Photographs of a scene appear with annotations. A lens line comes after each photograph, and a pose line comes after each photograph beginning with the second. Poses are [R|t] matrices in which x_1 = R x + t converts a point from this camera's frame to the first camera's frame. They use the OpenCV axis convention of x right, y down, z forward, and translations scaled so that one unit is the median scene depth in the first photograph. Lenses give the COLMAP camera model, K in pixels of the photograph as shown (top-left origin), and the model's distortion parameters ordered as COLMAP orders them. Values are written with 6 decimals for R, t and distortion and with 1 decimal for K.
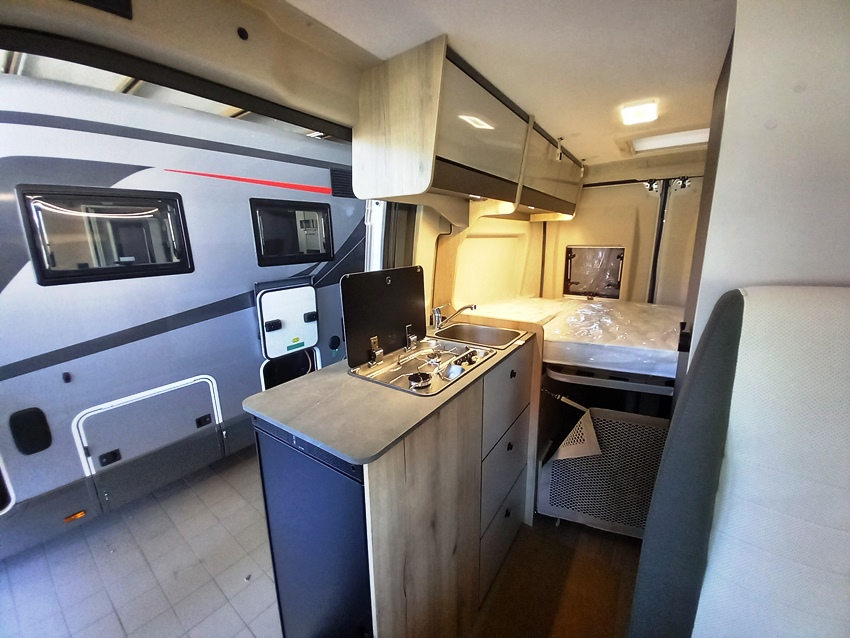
lens RADIAL K [[334.2, 0, 425.7], [0, 334.2, 312.9], [0, 0, 1]] dist [0.015665, -0.012692]
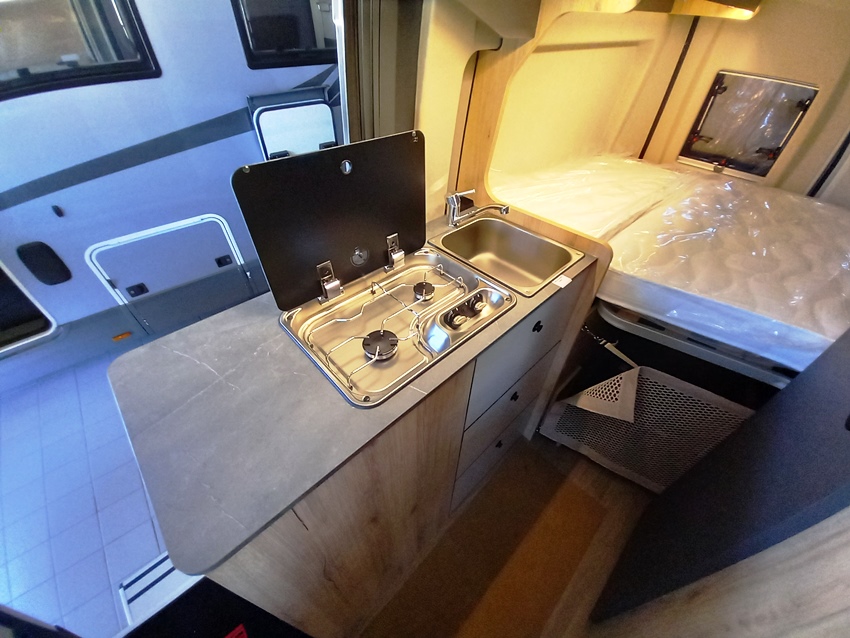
lens RADIAL K [[341.7, 0, 425.0], [0, 341.7, 319.0], [0, 0, 1]] dist [0.029965, -0.021509]
pose [[0.979620, 0.161287, -0.119714, 0.095958], [-0.082114, 0.865503, 0.494127, -0.128229], [0.183309, -0.474227, 0.861108, 0.299668]]
